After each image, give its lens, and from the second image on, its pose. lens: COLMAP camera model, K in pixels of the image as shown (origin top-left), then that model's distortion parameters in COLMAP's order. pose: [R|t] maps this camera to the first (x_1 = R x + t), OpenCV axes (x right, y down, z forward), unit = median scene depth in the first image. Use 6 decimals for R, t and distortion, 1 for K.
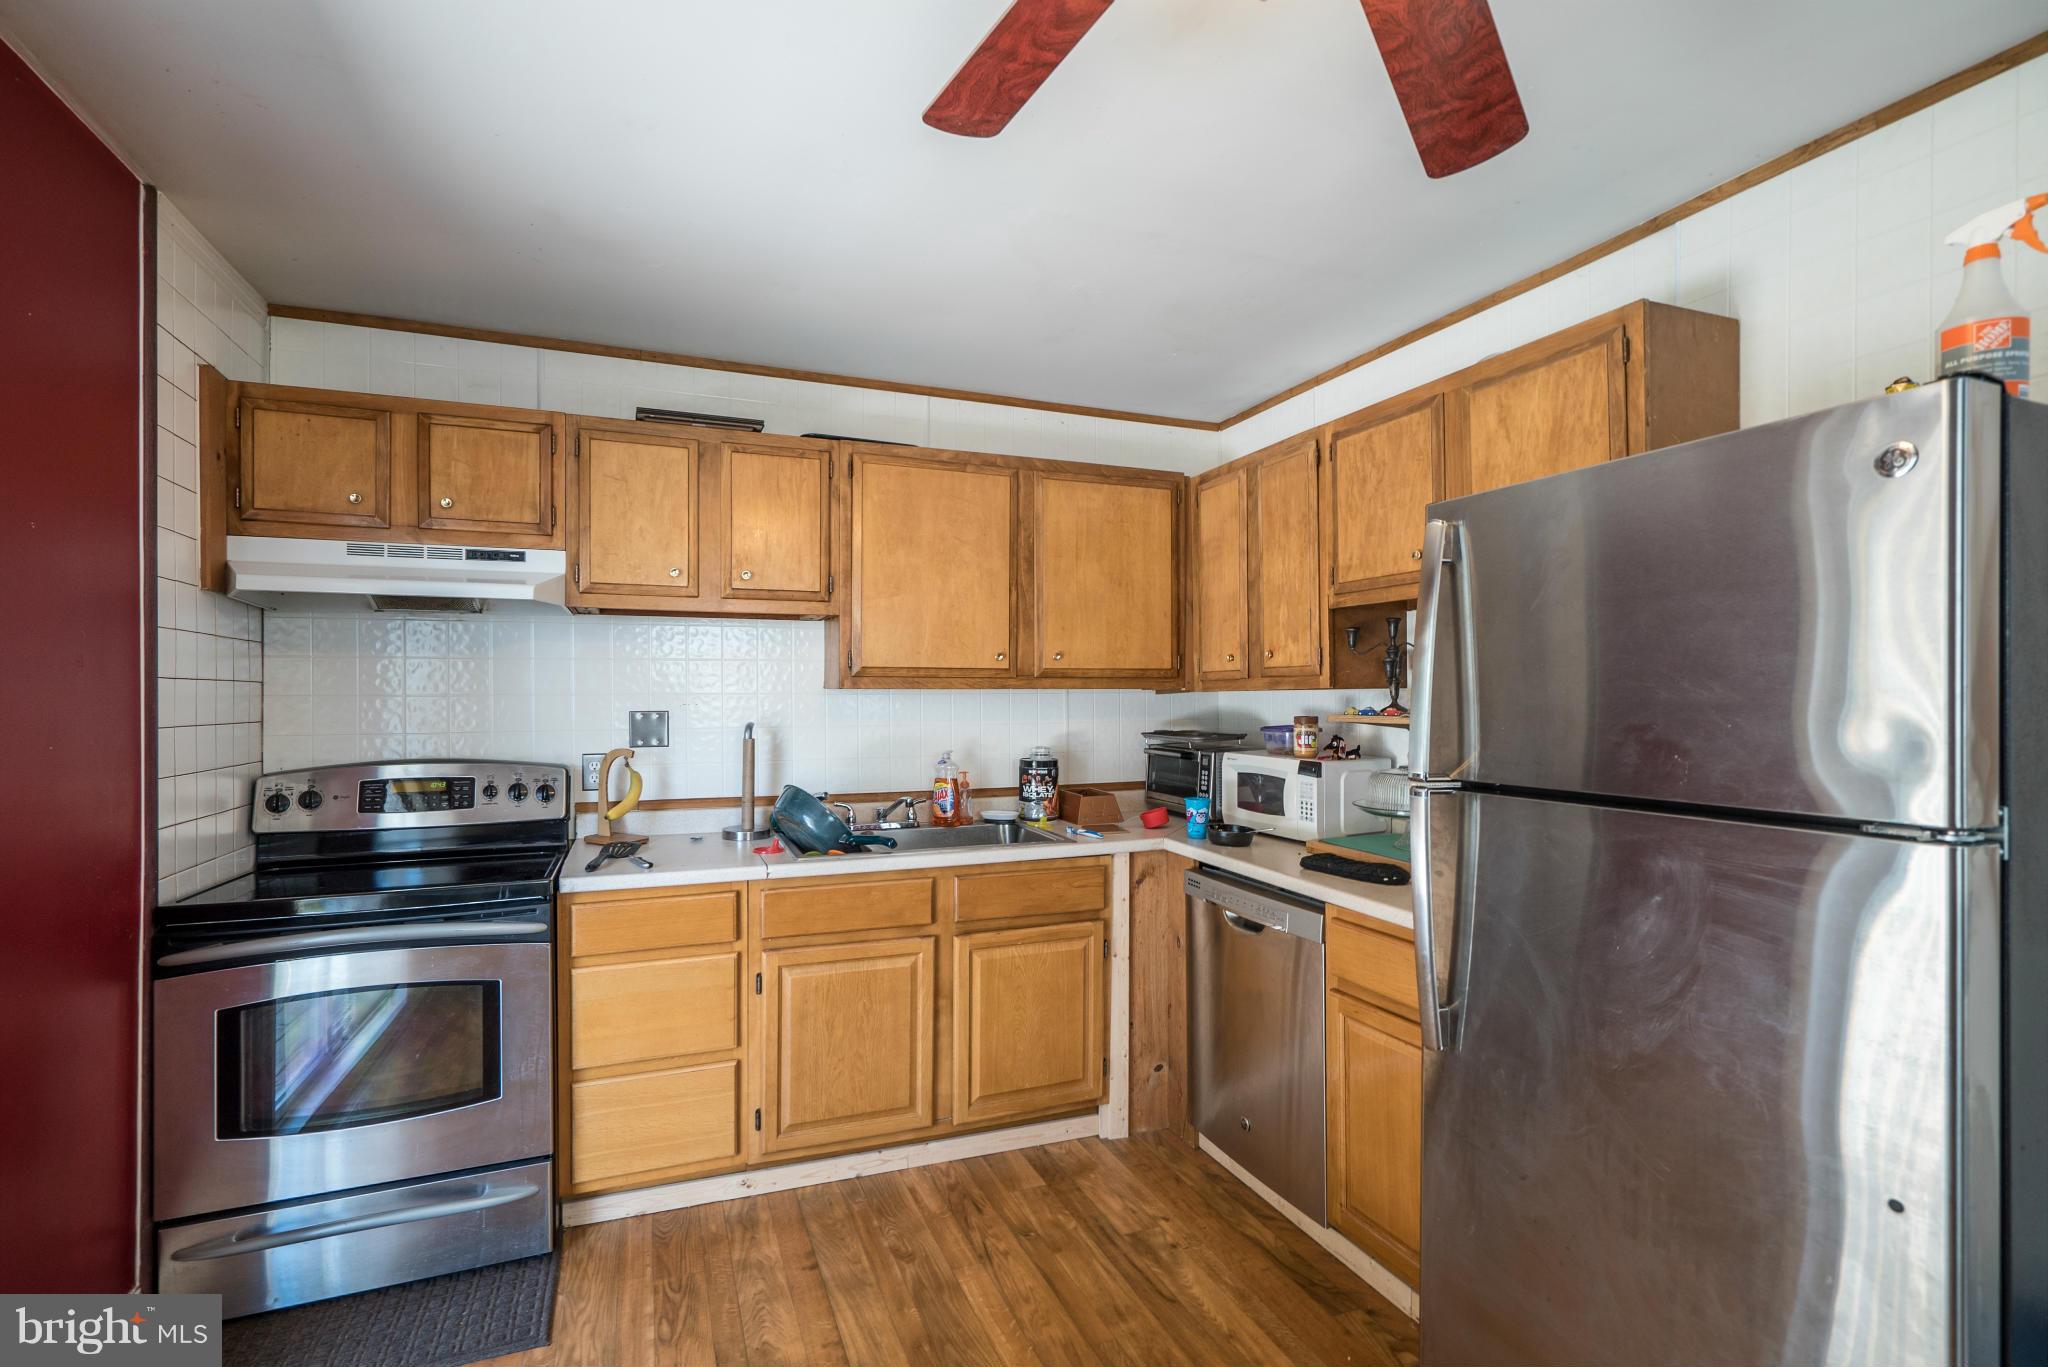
lens RADIAL K [[948.0, 0, 1021.0], [0, 948.0, 703.4], [0, 0, 1]] dist [0.000969, 0.000175]
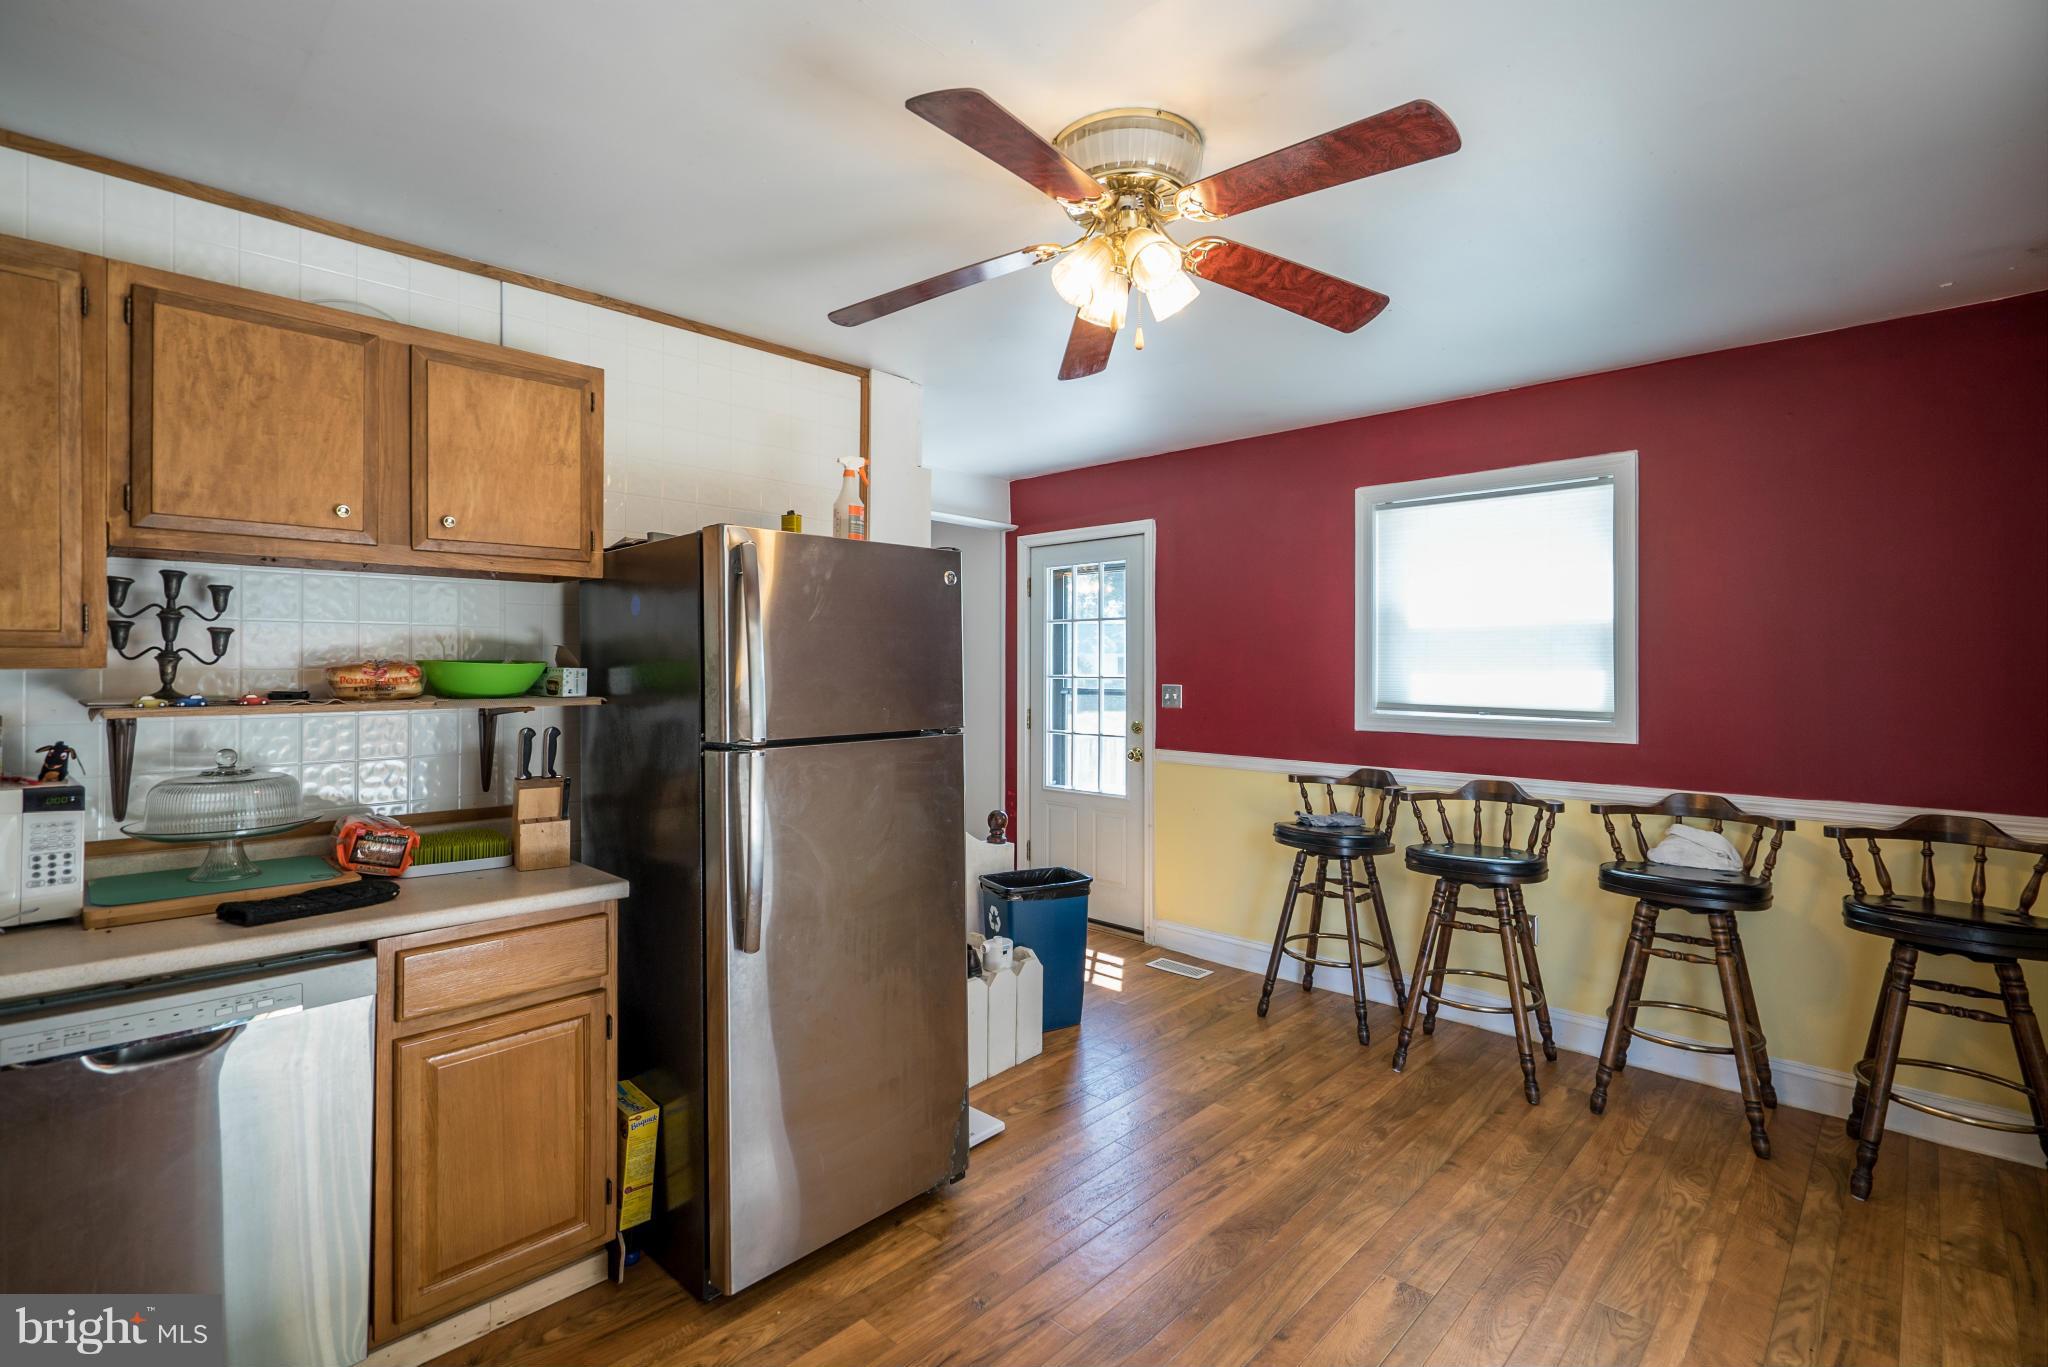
lens RADIAL K [[920.0, 0, 821.3], [0, 920.0, 662.6], [0, 0, 1]] dist [-0.001595, -0.000267]
pose [[-0.294458, 0.001430, 0.955663, -0.693593], [-0.010481, 0.999934, -0.004726, -0.048271], [-0.955607, -0.011408, -0.294423, 1.304235]]
